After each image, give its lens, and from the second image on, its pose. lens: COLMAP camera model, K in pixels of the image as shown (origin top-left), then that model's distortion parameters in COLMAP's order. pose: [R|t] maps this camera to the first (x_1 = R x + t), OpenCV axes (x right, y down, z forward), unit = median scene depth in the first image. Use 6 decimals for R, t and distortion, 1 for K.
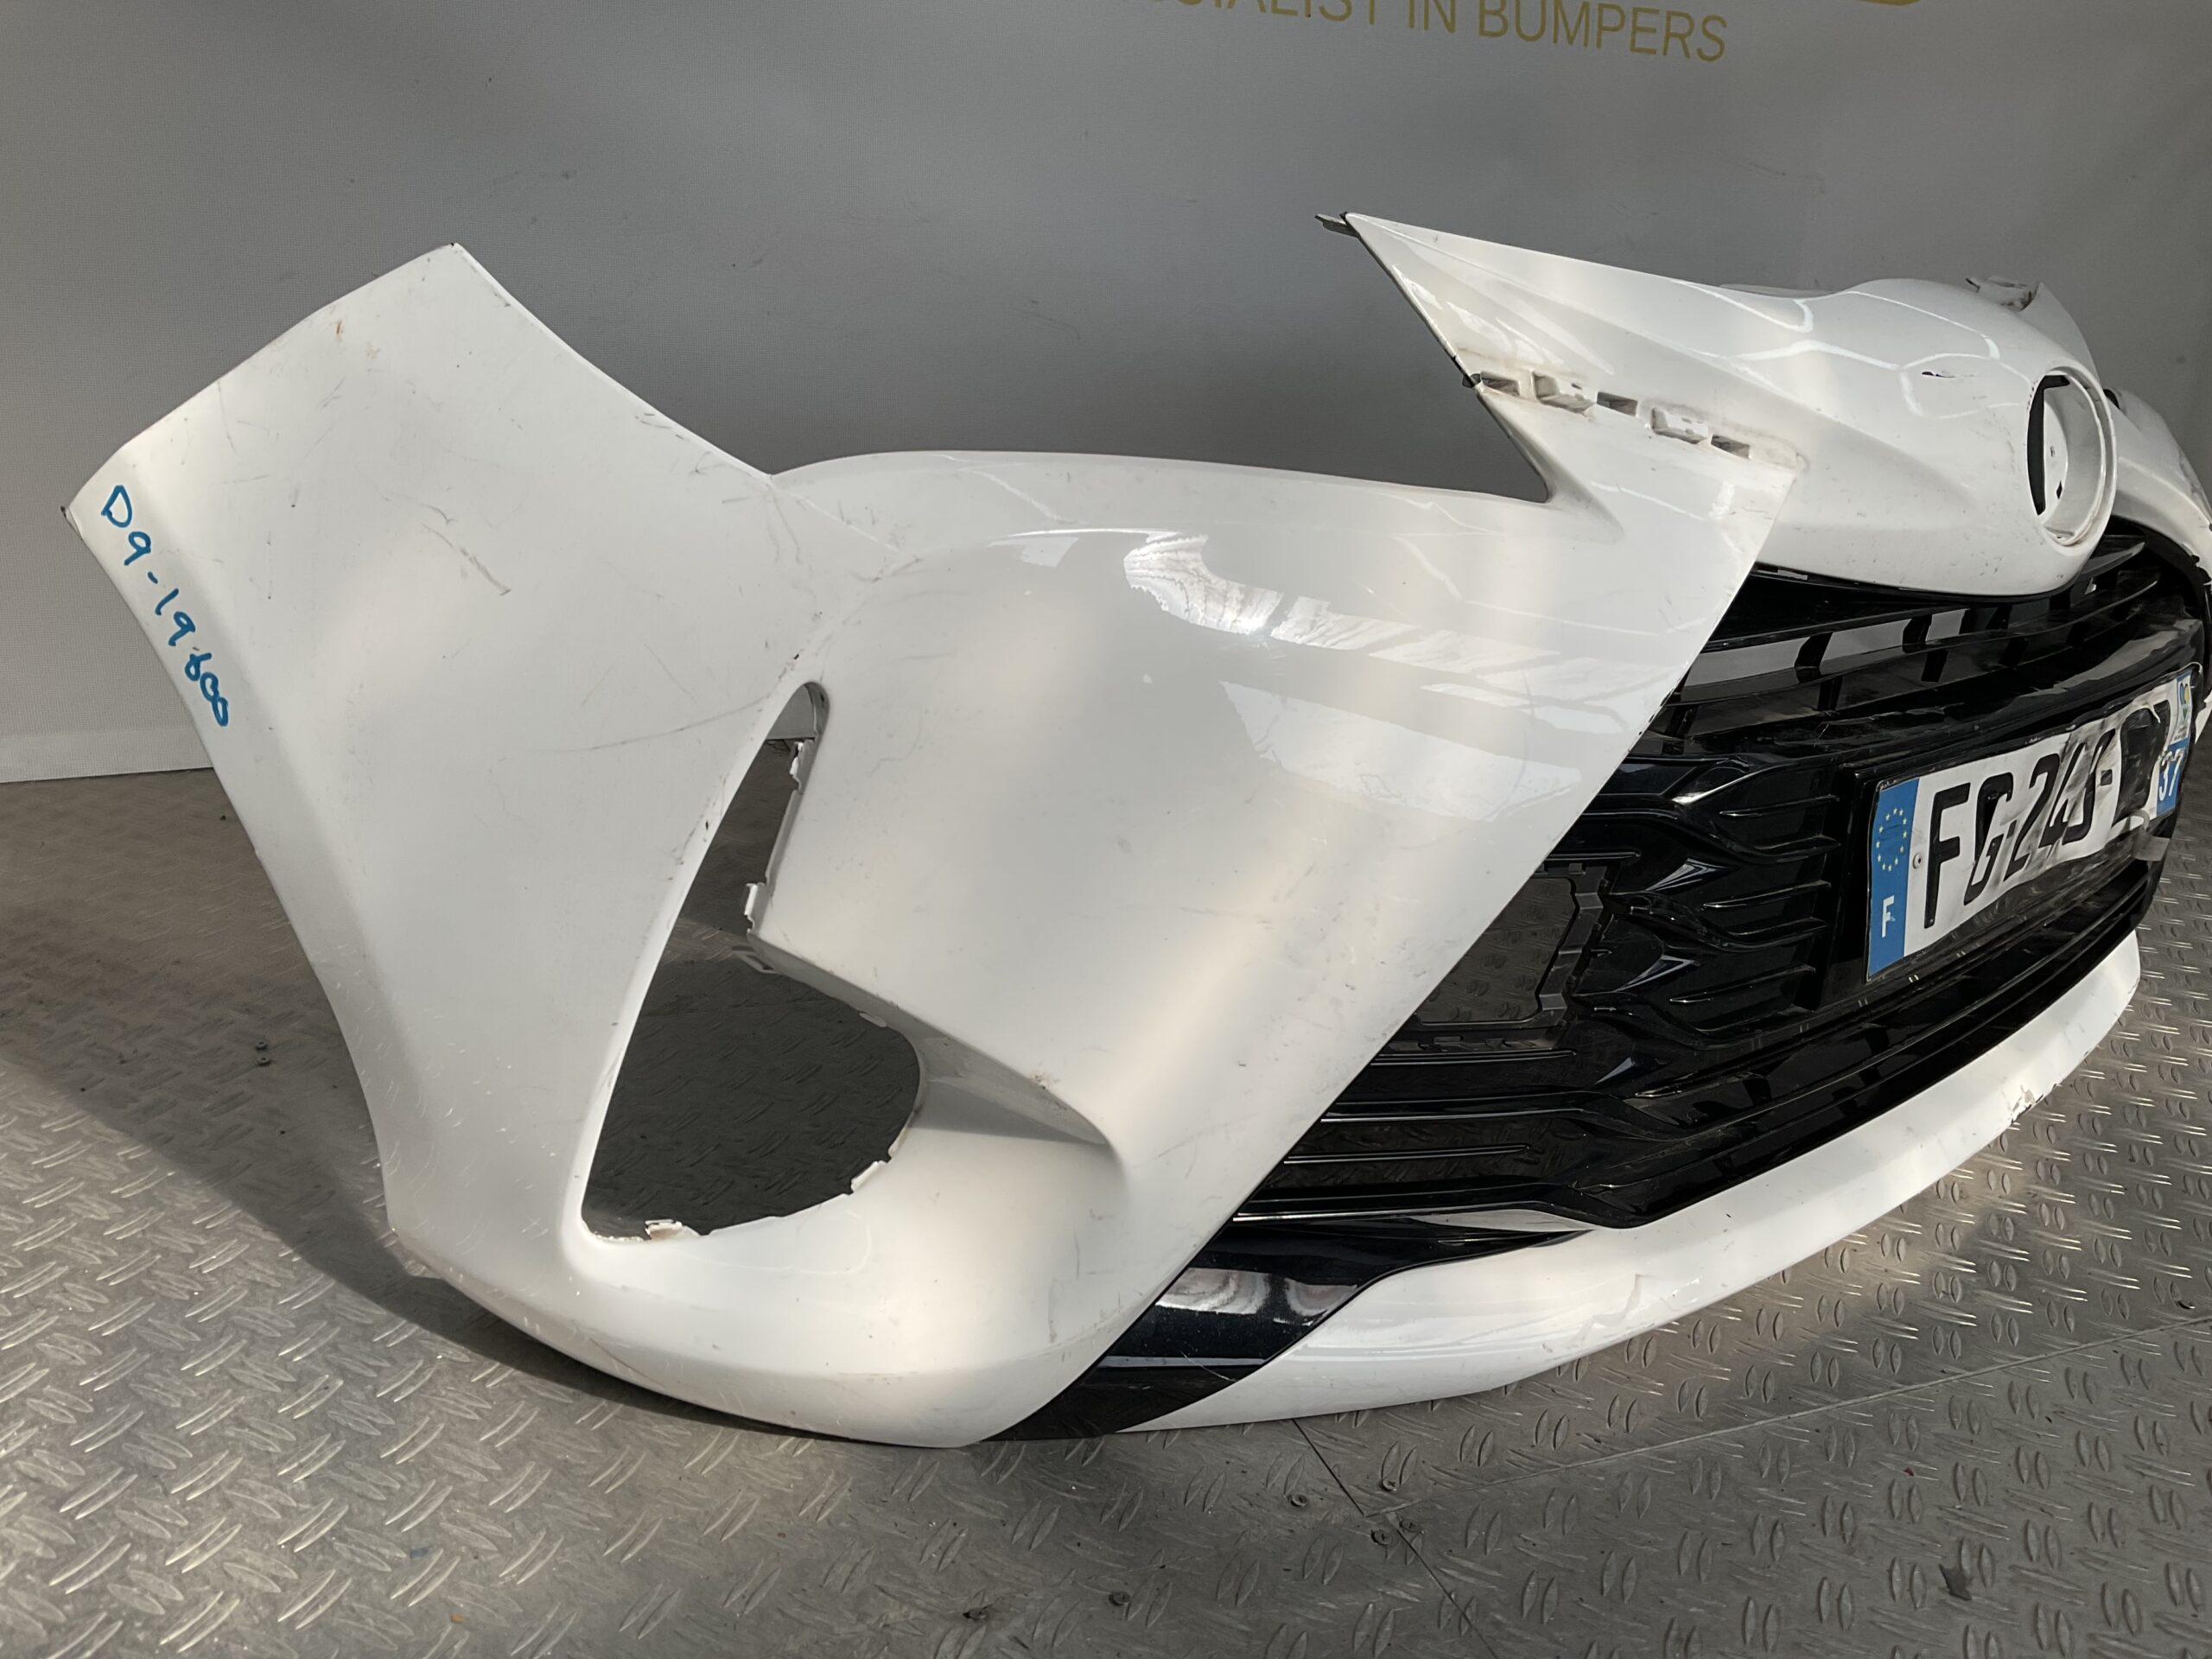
lens RADIAL K [[1820.0, 0, 1106.0], [0, 1820.0, 829.5], [0, 0, 1]] dist [0.121763, -0.227037]
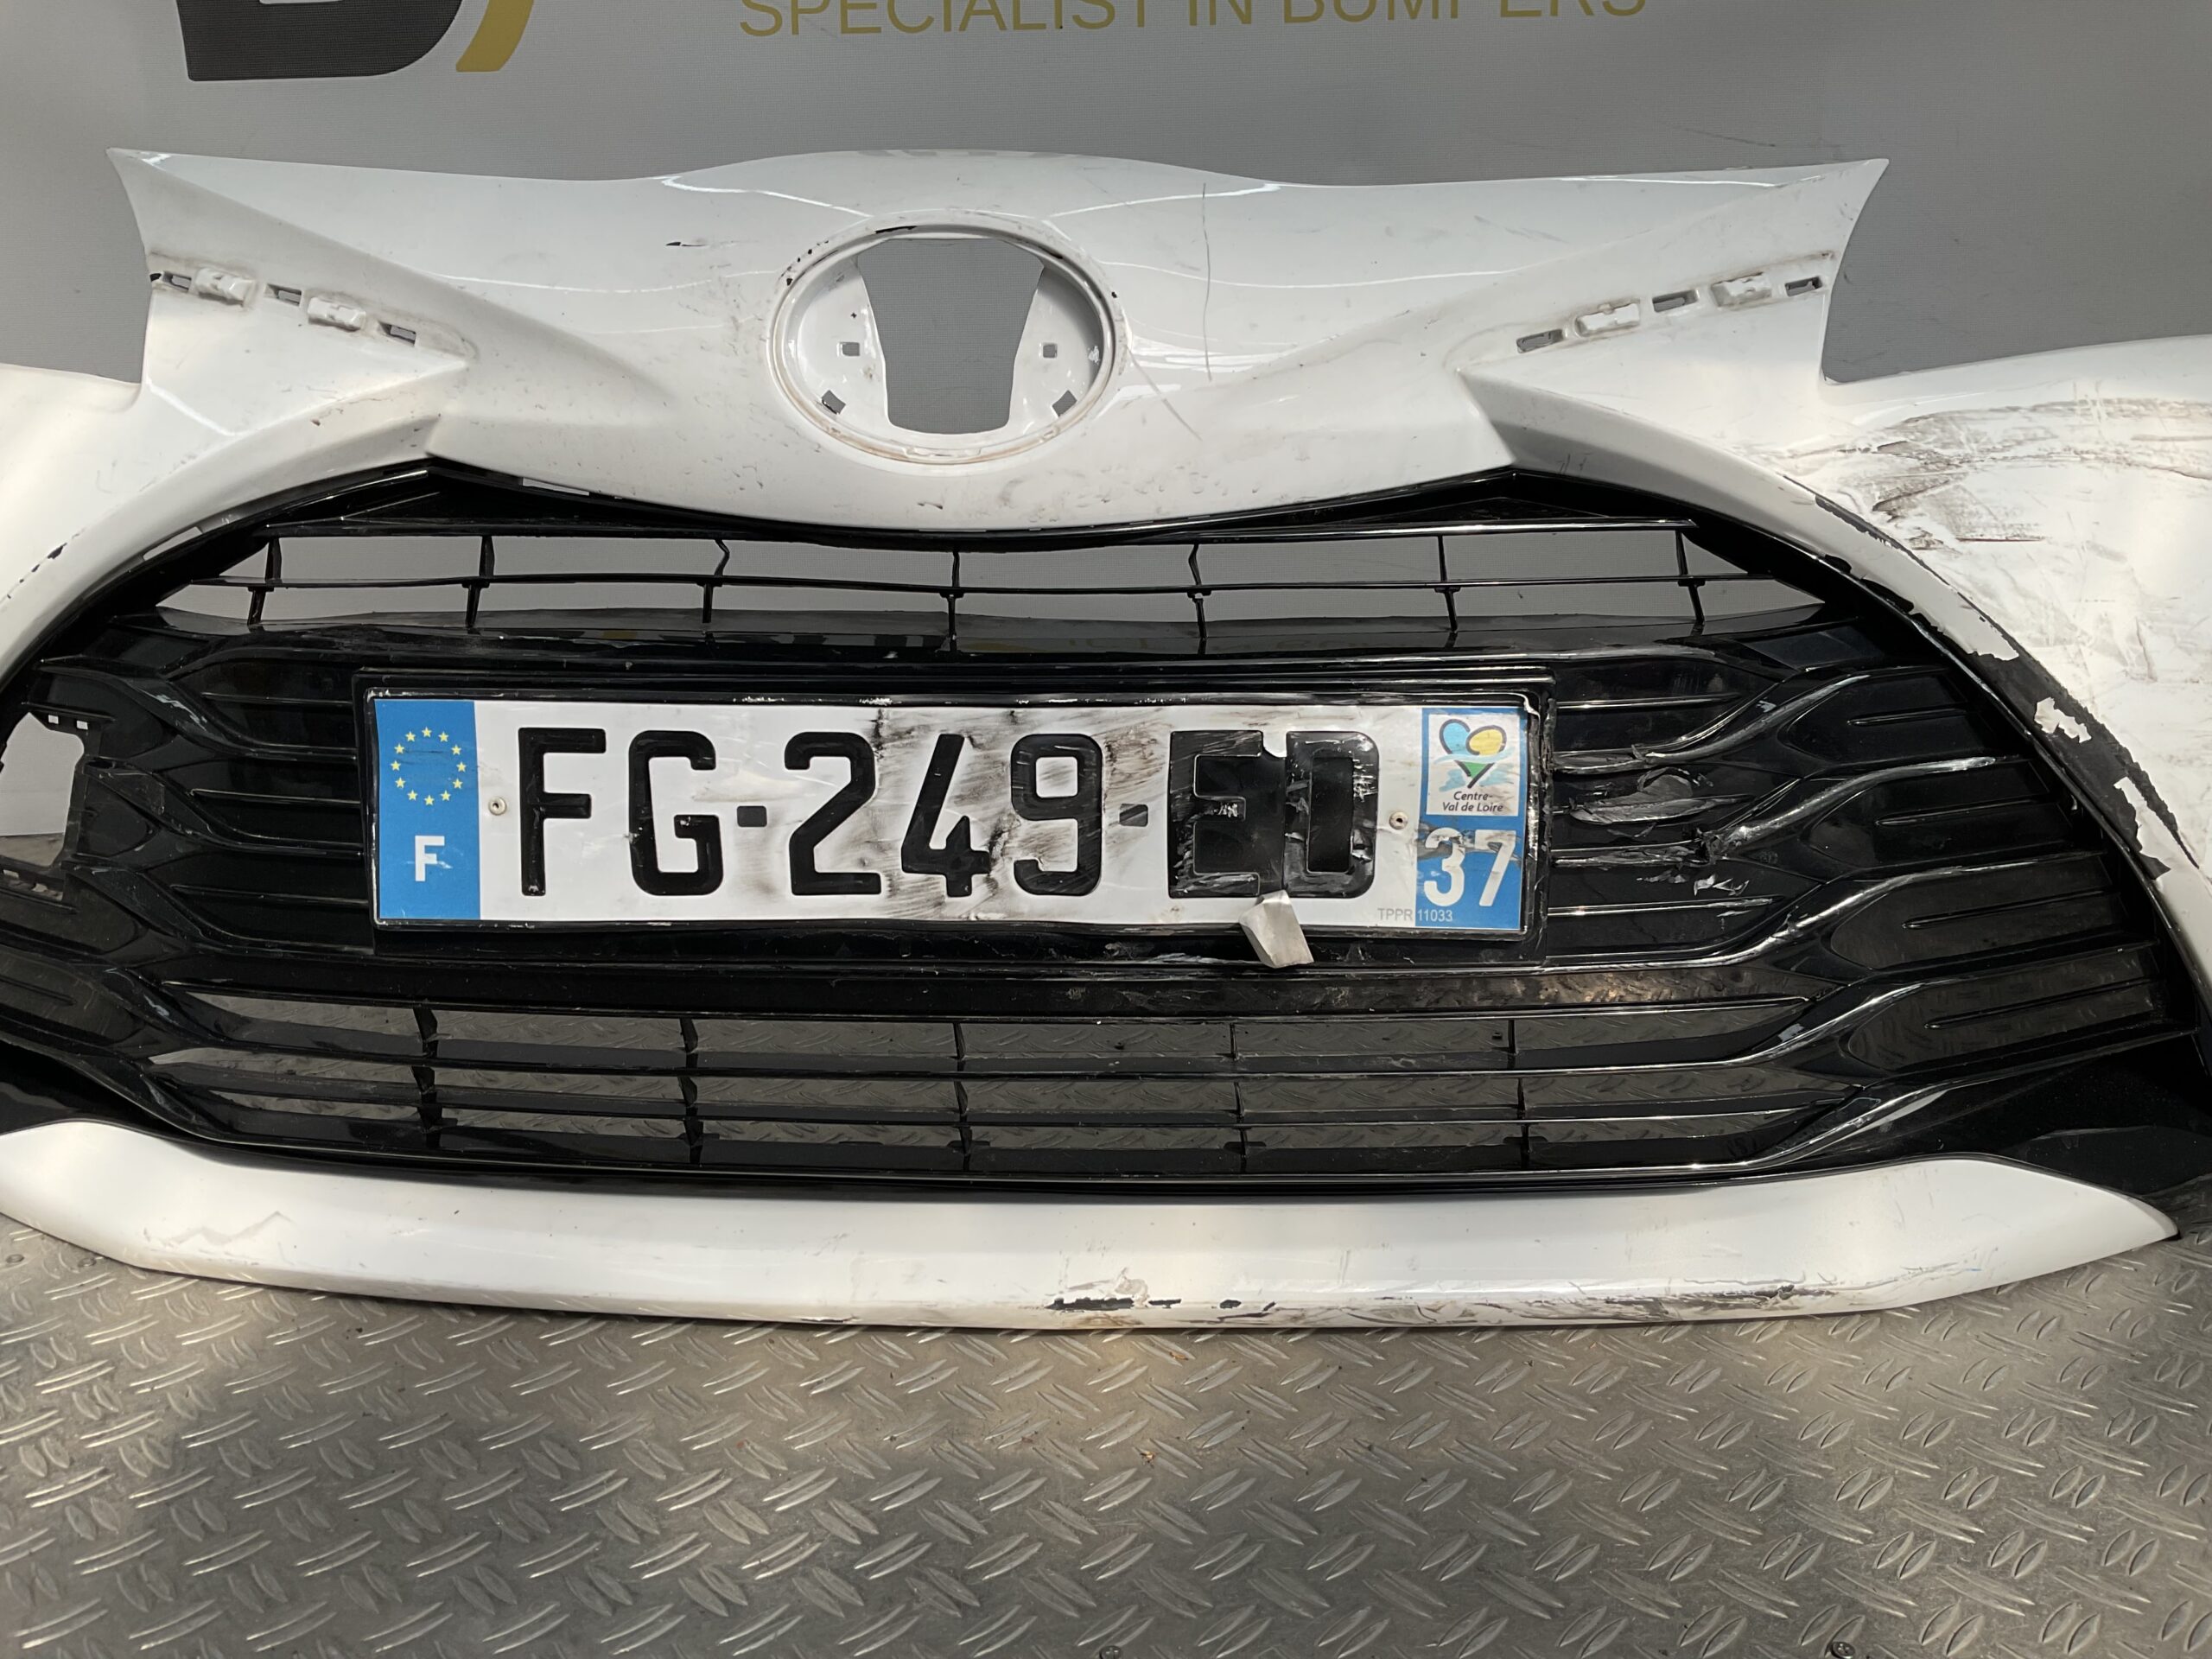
lens RADIAL K [[1820.0, 0, 1106.0], [0, 1820.0, 829.5], [0, 0, 1]] dist [0.121763, -0.227037]
pose [[0.672796, 0.104155, -0.732460, 1.305839], [-0.191727, 0.980764, -0.036646, 0.005303], [0.714553, 0.165087, 0.679824, 0.667653]]
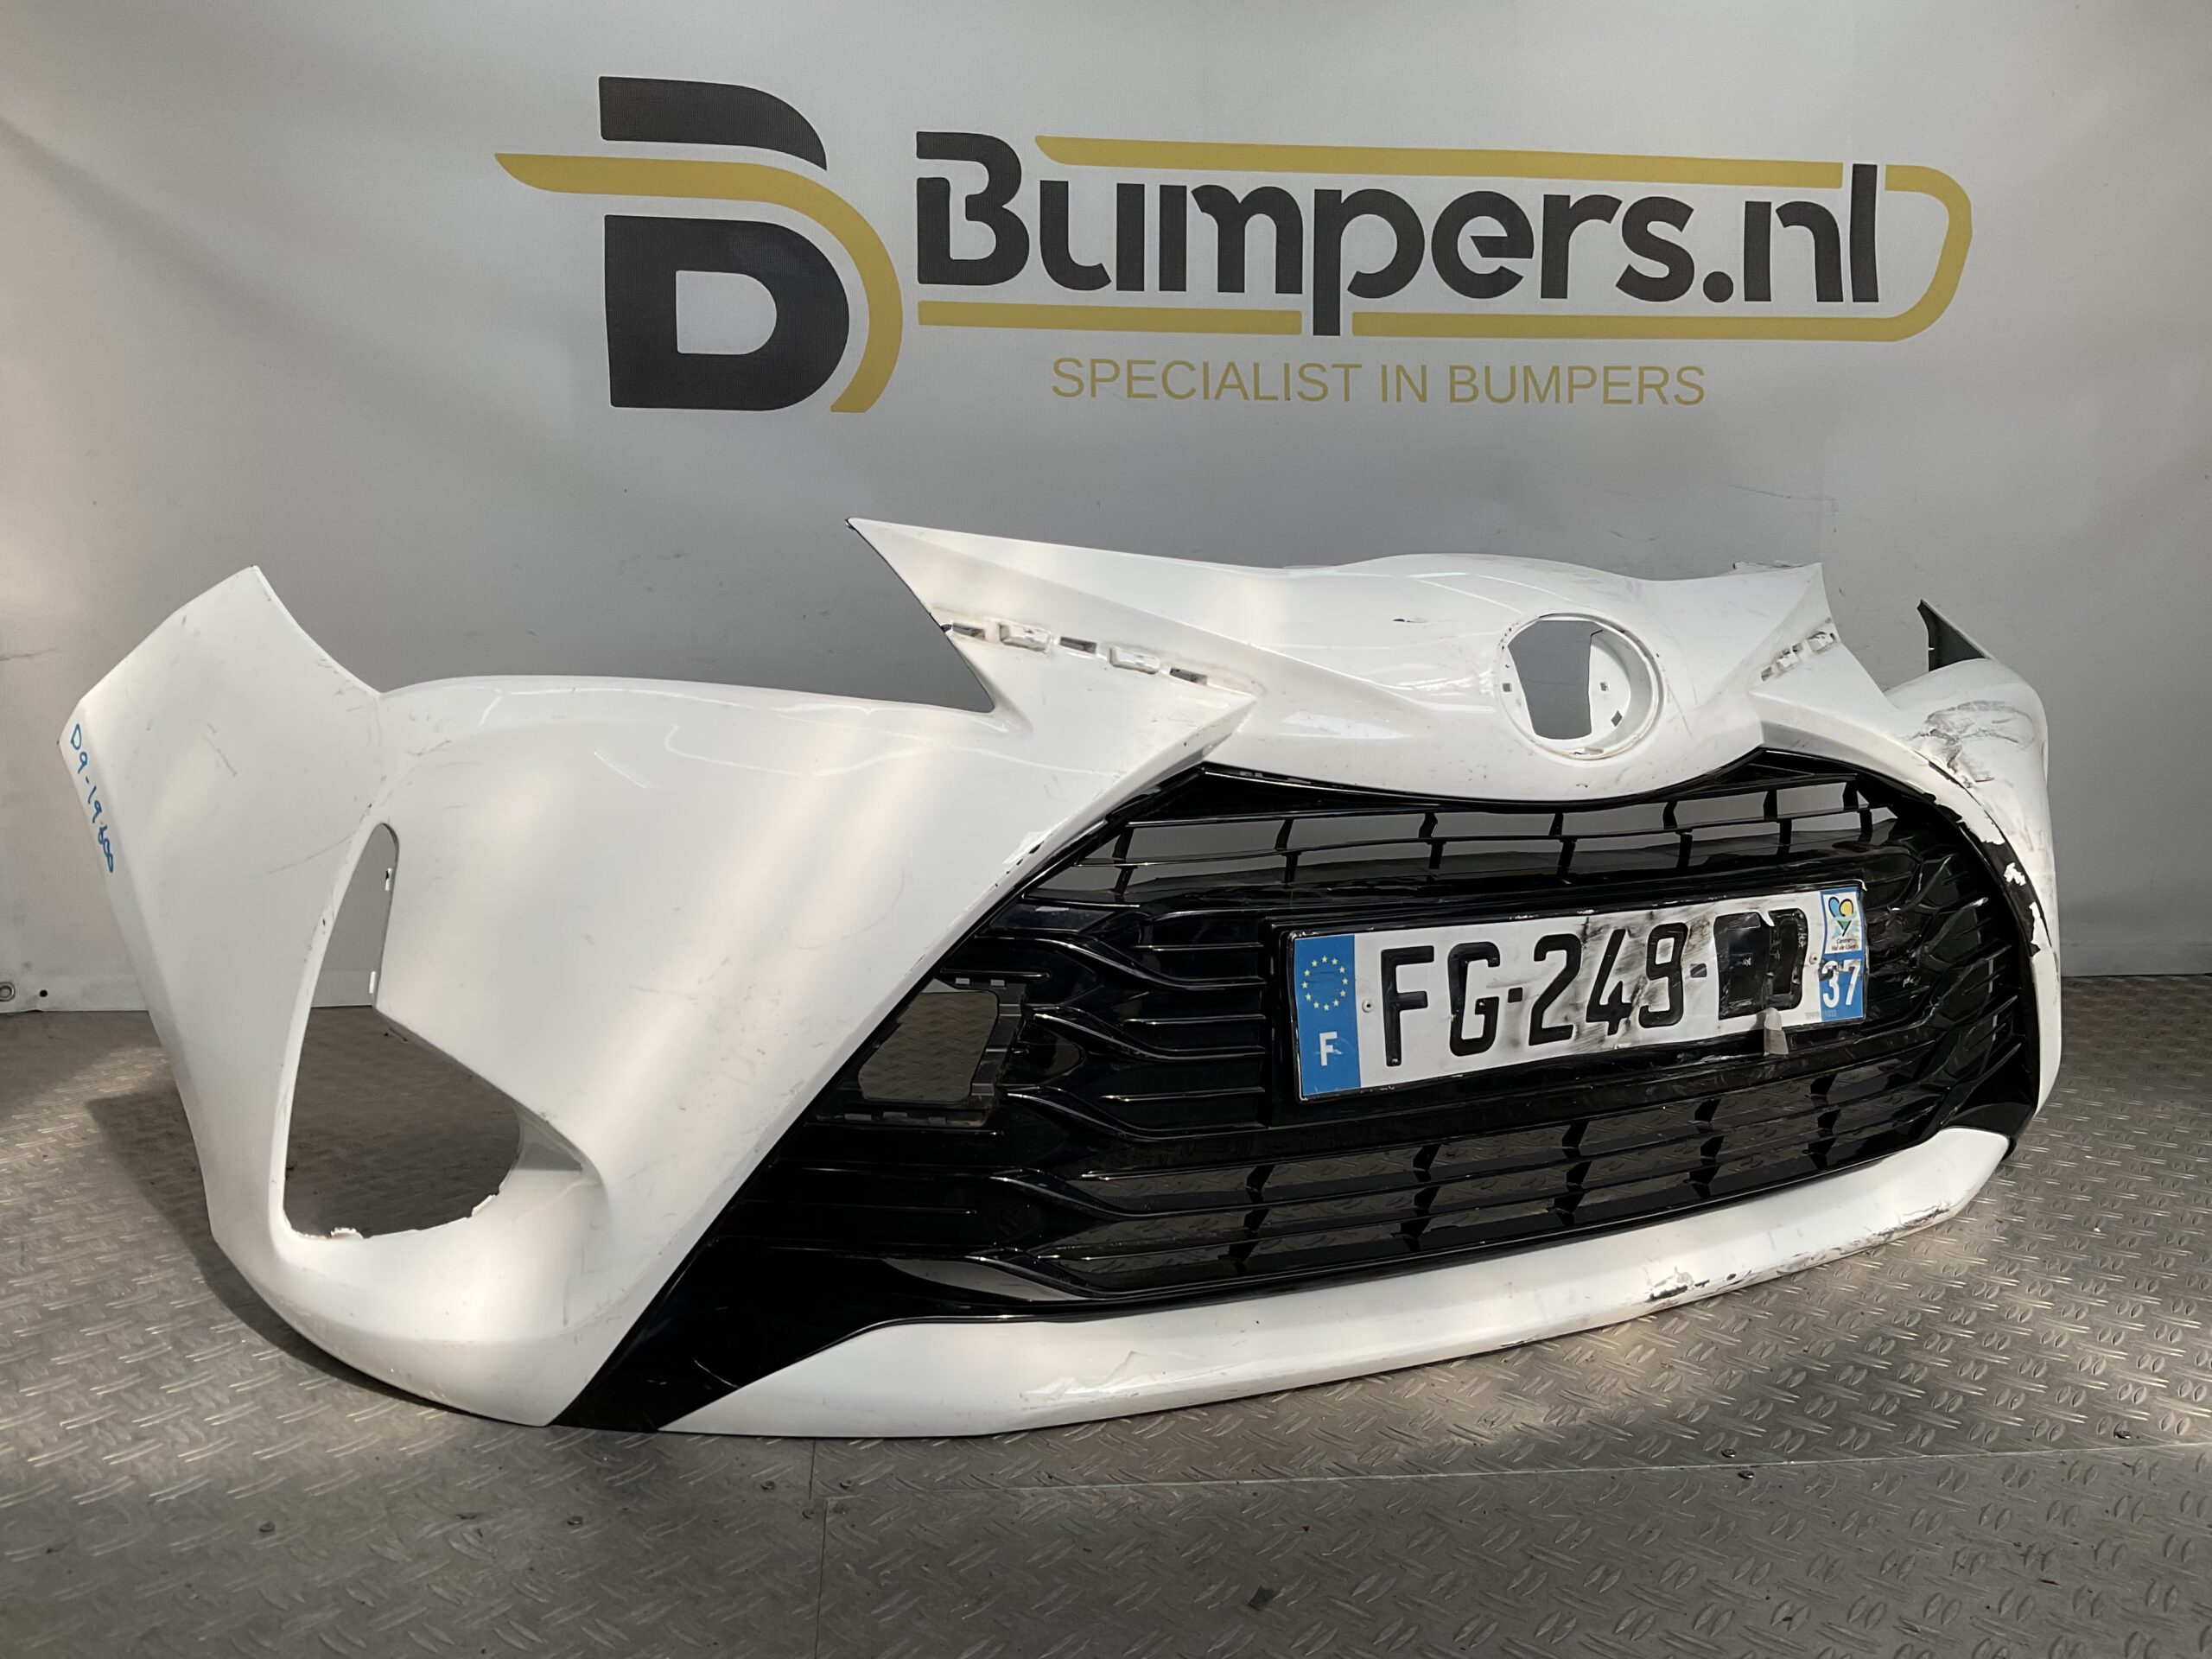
lens RADIAL K [[1820.0, 0, 1106.0], [0, 1820.0, 829.5], [0, 0, 1]] dist [0.121763, -0.227037]
pose [[0.958654, -0.018078, -0.284001, 0.649970], [-0.040859, 0.978896, -0.200233, 0.157700], [0.281627, 0.203559, 0.937683, -0.196315]]
